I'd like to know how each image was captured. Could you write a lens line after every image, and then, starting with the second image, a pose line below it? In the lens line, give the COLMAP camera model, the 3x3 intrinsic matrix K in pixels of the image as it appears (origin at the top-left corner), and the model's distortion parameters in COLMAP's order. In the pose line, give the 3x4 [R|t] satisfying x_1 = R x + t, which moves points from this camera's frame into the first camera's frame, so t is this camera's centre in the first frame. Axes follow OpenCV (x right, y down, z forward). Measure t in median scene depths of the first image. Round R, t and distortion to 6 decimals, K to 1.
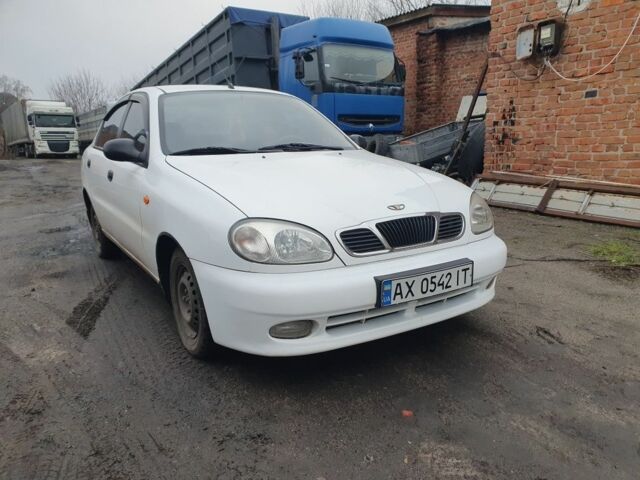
lens RADIAL K [[490.0, 0, 320.8], [0, 490.0, 239.6], [0, 0, 1]] dist [0.017245, -0.004086]
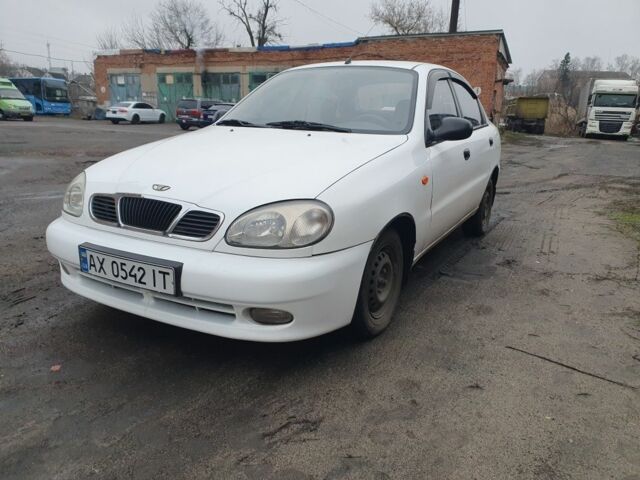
lens RADIAL K [[490.0, 0, 320.0], [0, 490.0, 239.2], [0, 0, 1]] dist [0.017245, -0.004086]
pose [[0.497002, 0.249710, -0.831044, 0.871172], [-0.217947, 0.962923, 0.158994, -0.146906], [0.839933, 0.102103, 0.532998, 0.598728]]
